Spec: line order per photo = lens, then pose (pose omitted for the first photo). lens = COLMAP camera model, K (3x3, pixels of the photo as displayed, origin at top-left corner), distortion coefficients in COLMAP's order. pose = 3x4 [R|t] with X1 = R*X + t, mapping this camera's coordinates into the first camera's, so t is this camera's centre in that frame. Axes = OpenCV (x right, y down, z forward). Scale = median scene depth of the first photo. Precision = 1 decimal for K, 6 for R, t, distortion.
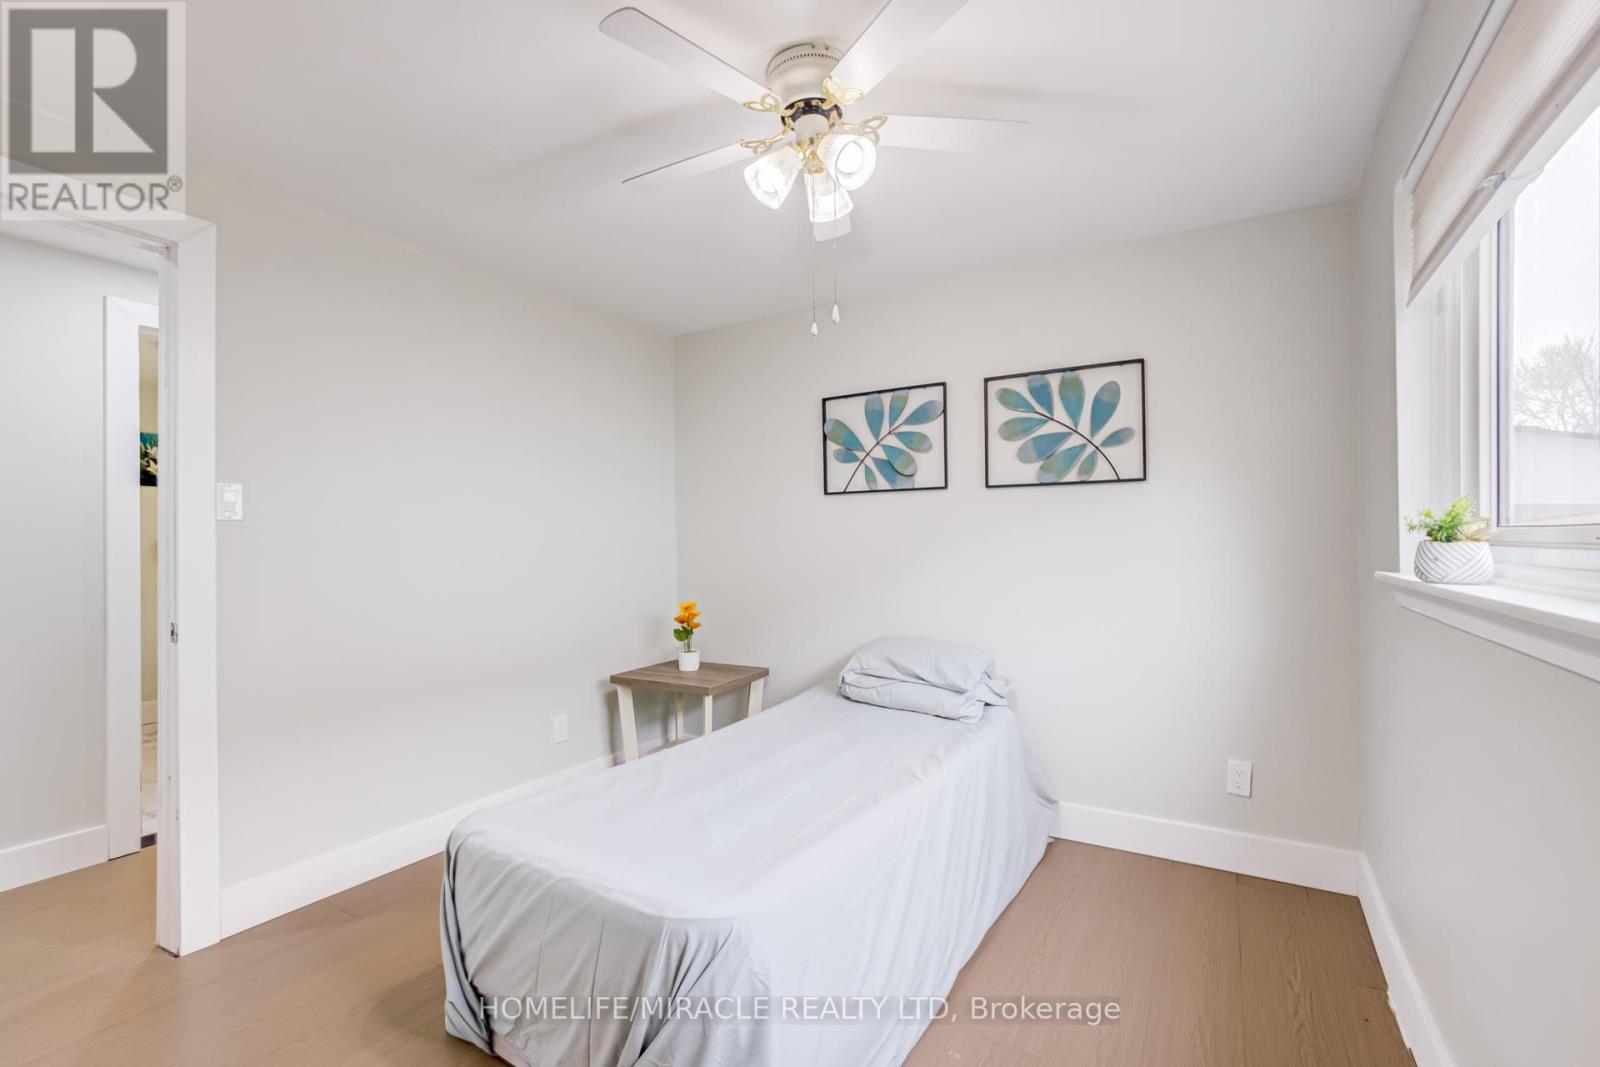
lens RADIAL K [[738.4, 0, 786.3], [0, 738.4, 537.9], [0, 0, 1]] dist [-0.008904, 0.001193]
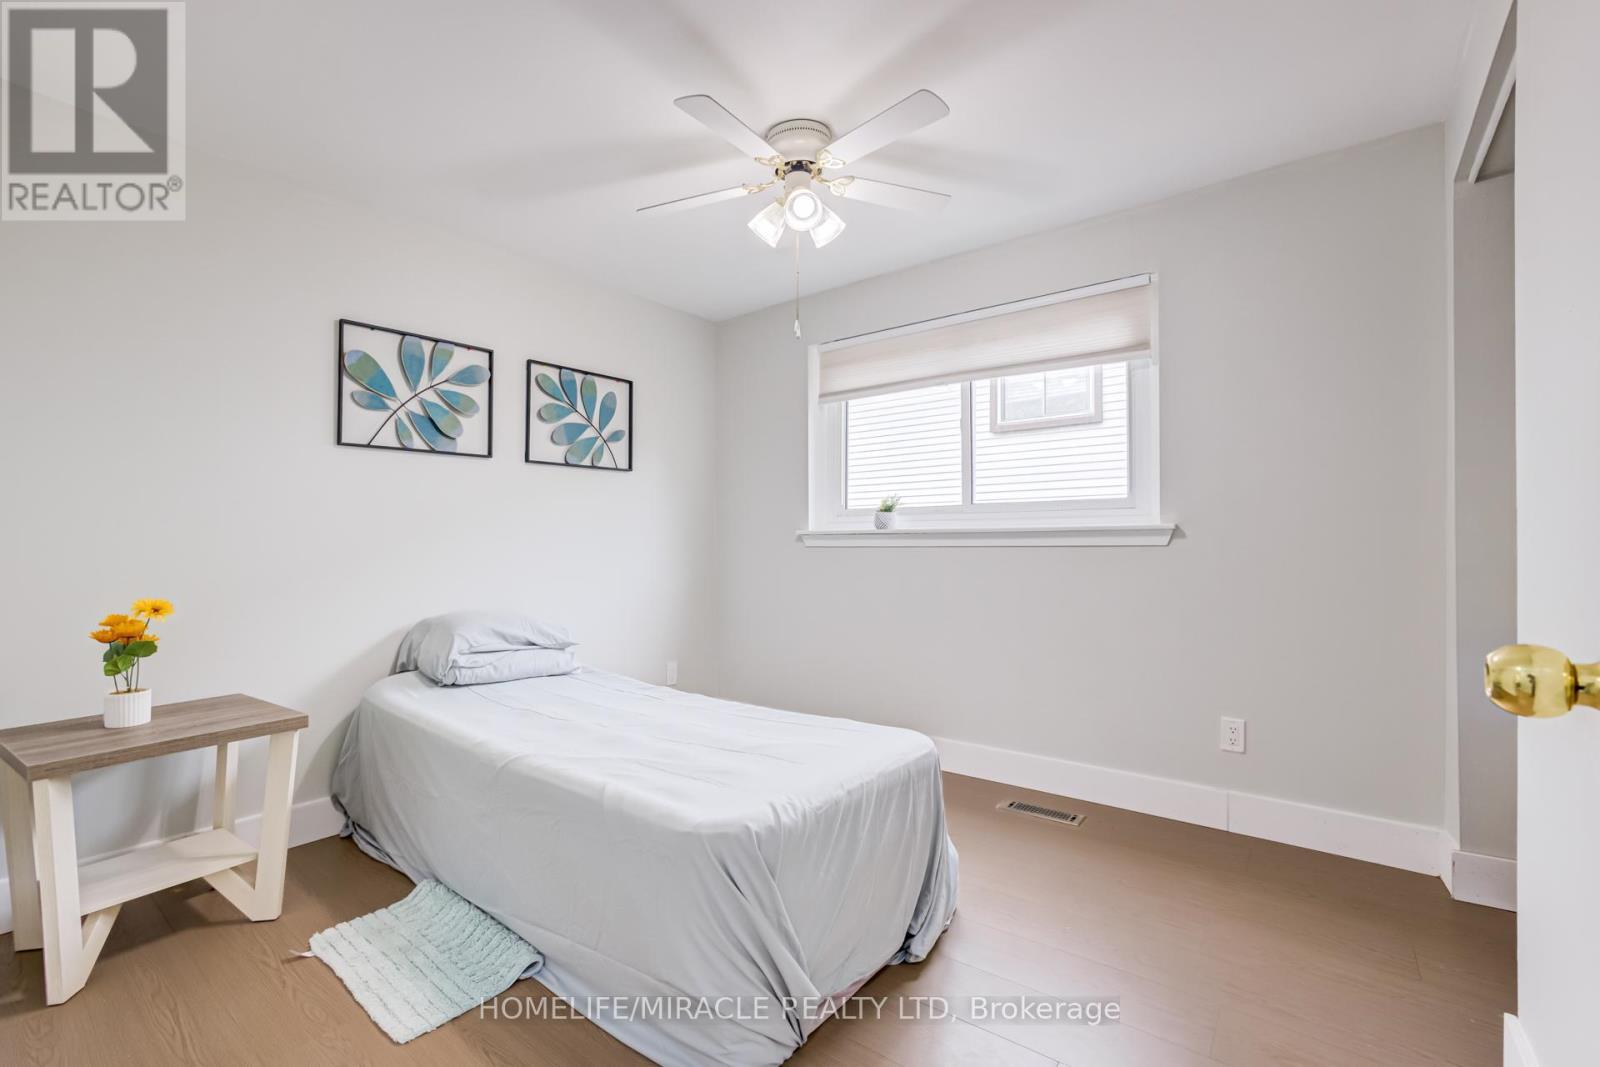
lens RADIAL K [[738.4, 0, 786.3], [0, 738.4, 537.9], [0, 0, 1]] dist [-0.008904, 0.001193]
pose [[0.094752, 0.003427, 0.995495, -0.756137], [-0.005081, 0.999983, -0.002958, 0.043117], [-0.995488, -0.004778, 0.094767, 0.525178]]
